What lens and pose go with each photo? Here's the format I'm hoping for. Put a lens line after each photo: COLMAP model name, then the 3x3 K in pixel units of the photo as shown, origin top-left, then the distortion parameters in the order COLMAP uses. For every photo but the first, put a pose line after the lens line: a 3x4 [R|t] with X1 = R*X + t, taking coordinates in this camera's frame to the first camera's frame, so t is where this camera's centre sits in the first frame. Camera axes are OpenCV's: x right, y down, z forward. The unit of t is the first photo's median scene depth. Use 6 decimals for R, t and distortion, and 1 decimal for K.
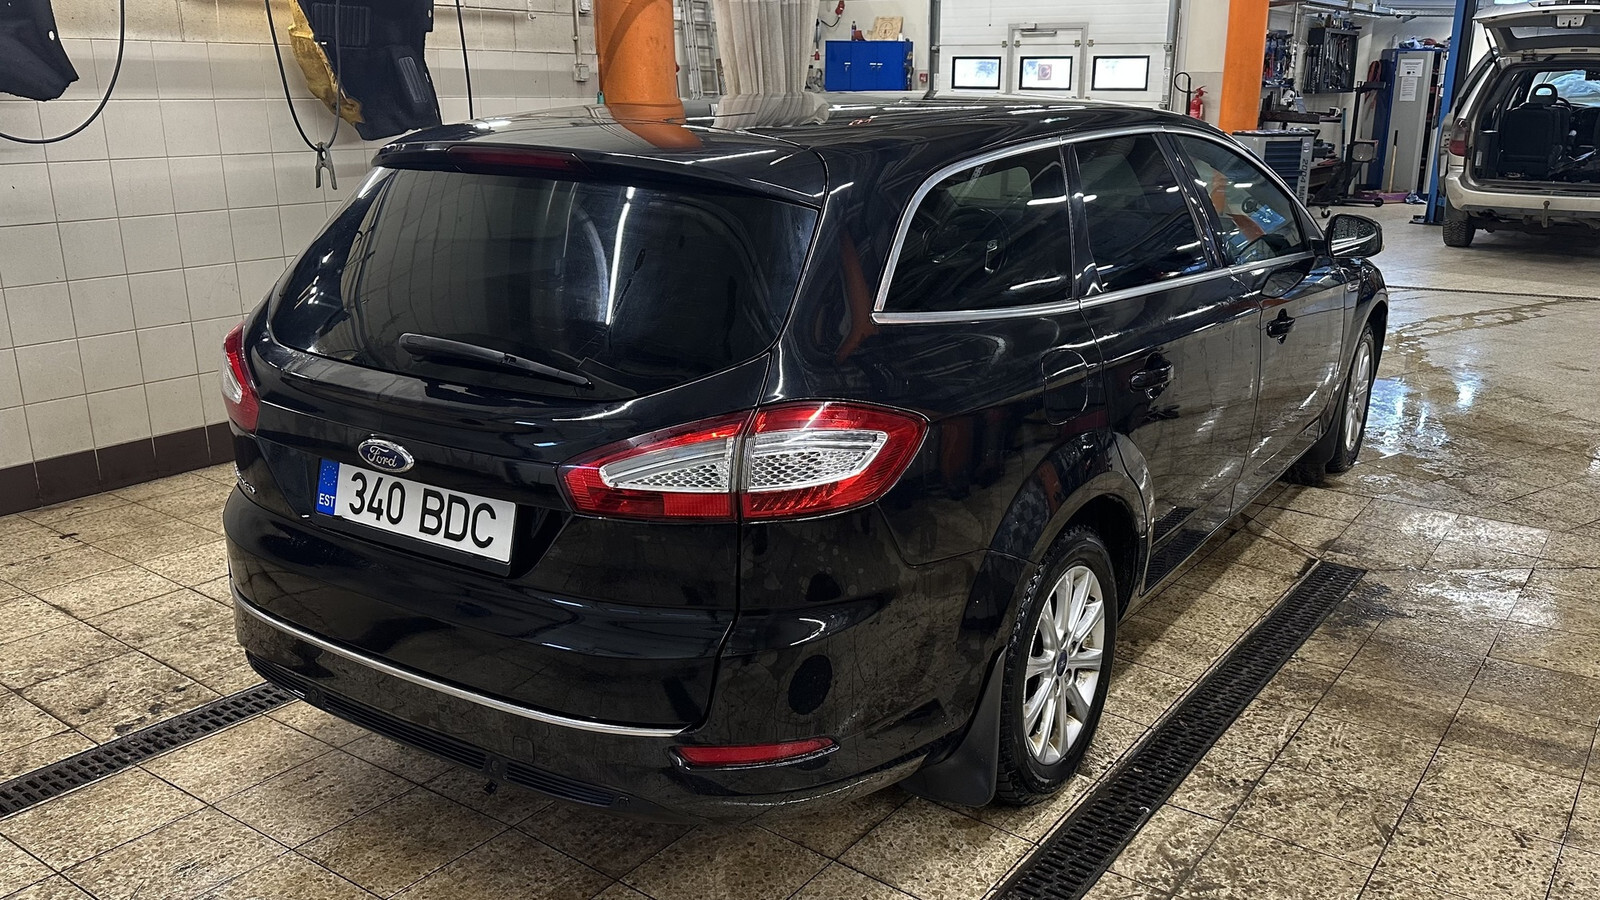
lens RADIAL K [[1270.9, 0, 830.6], [0, 1270.9, 468.2], [0, 0, 1]] dist [0.075242, -0.110603]
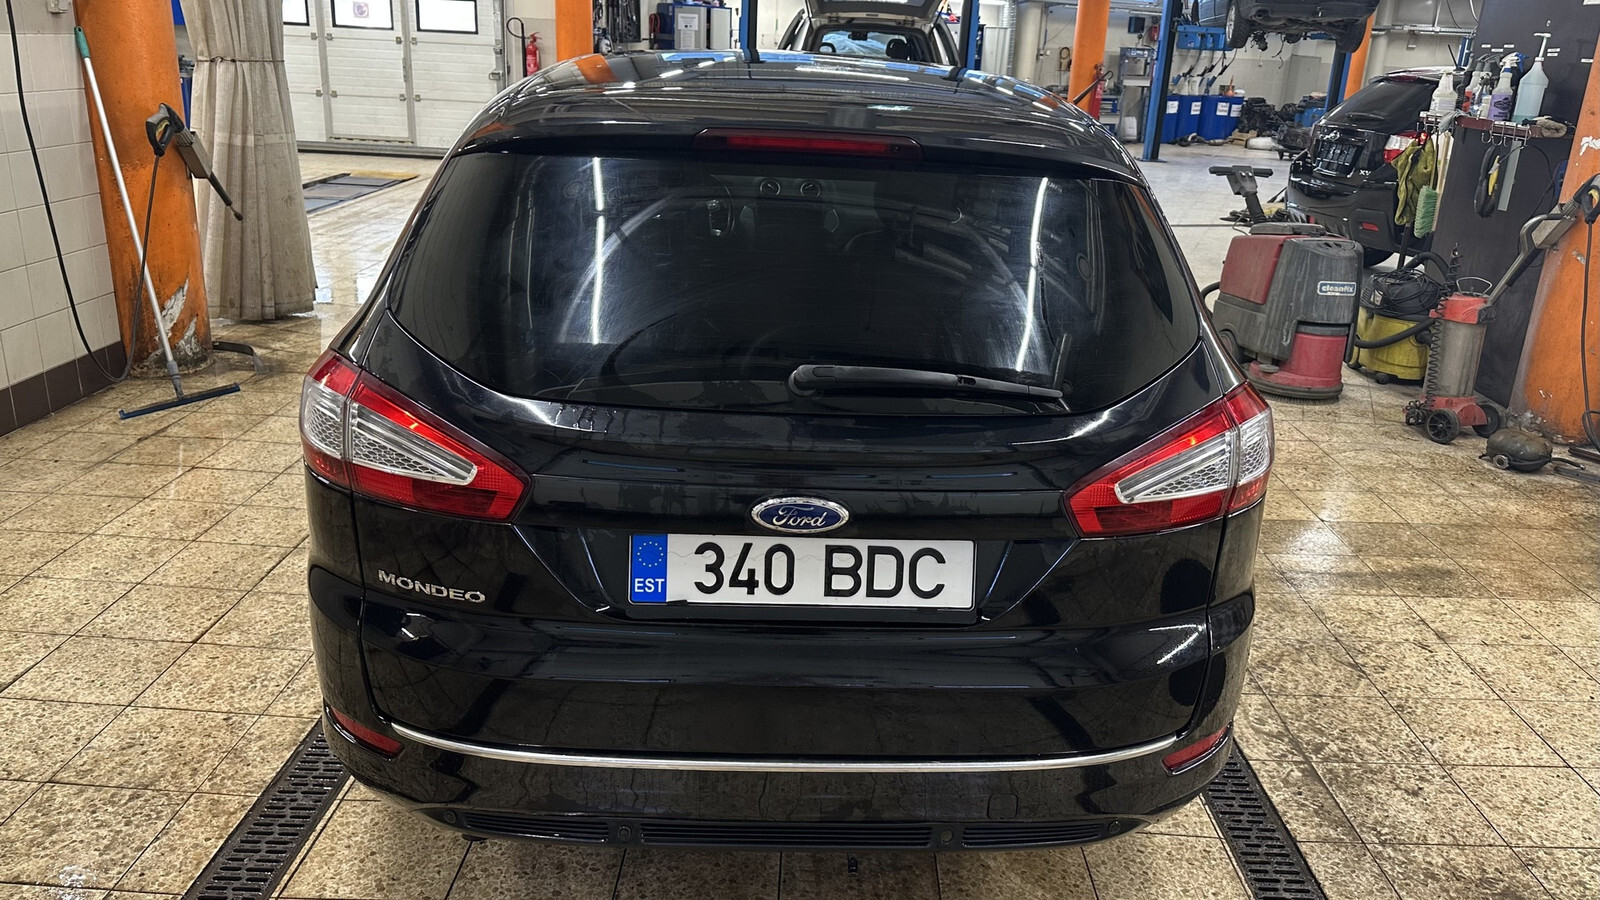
lens RADIAL K [[1227.2, 0, 800.0], [0, 1227.2, 450.0], [0, 0, 1]] dist [0.069135, -0.087275]
pose [[0.826111, -0.152755, 0.542409, -0.763438], [0.130041, 0.988255, 0.080258, -0.113739], [-0.548298, 0.004233, 0.836272, 0.331862]]
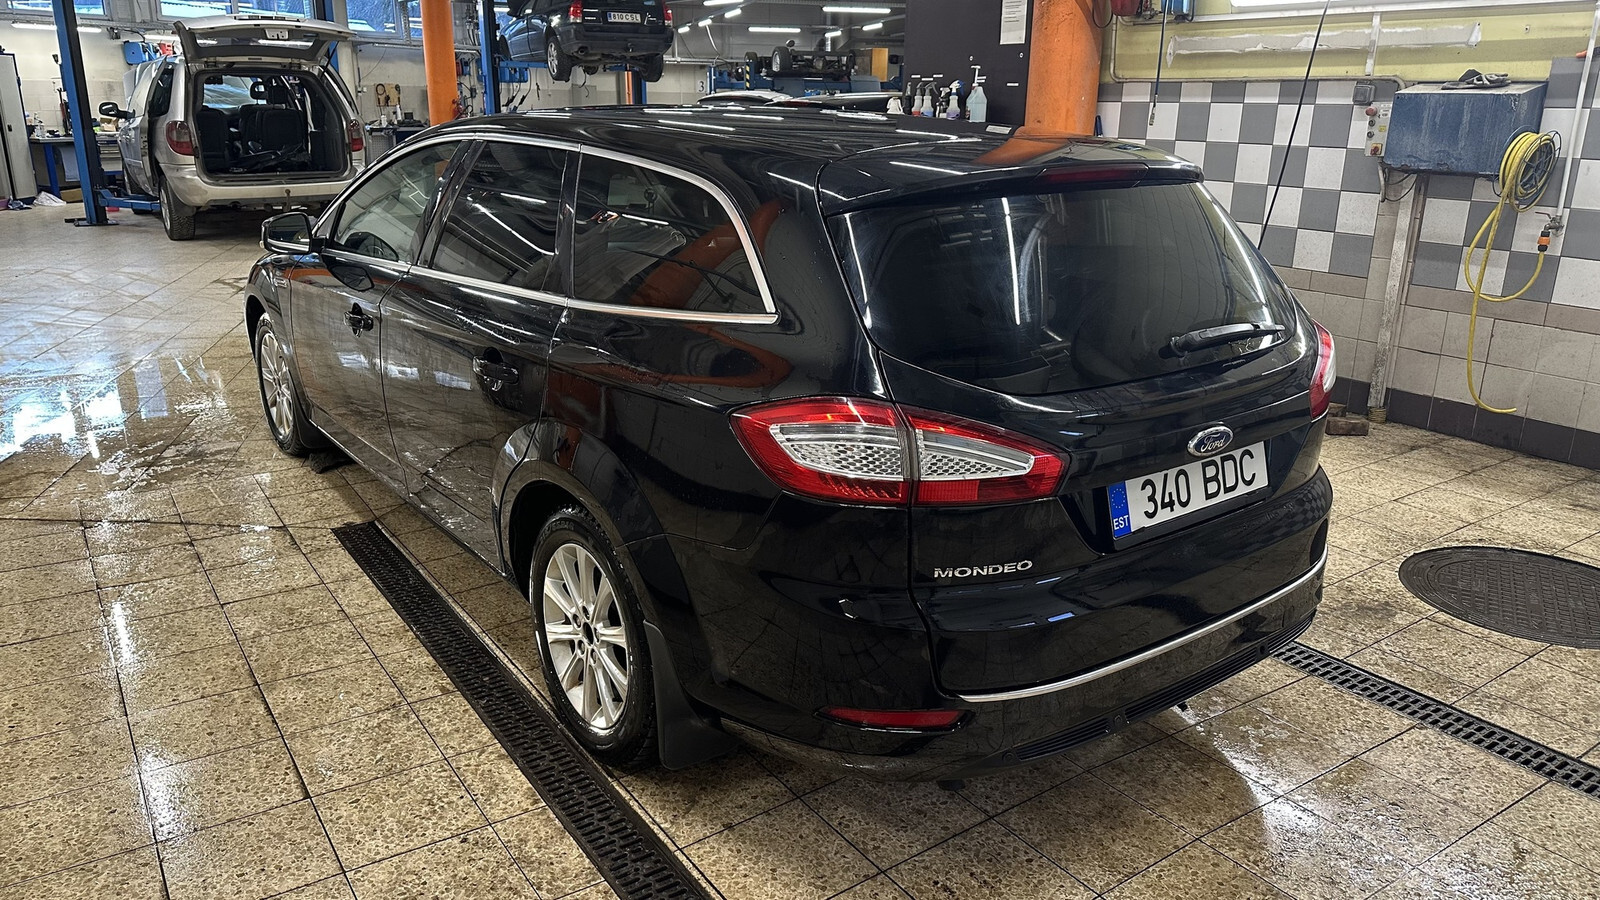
lens RADIAL K [[1187.4, 0, 808.7], [0, 1187.4, 435.6], [0, 0, 1]] dist [0.002389, -0.000890]
pose [[0.341835, -0.269177, 0.900385, -1.392294], [0.269611, 0.945915, 0.180429, -0.294888], [-0.900255, 0.181076, 0.395920, 0.892814]]
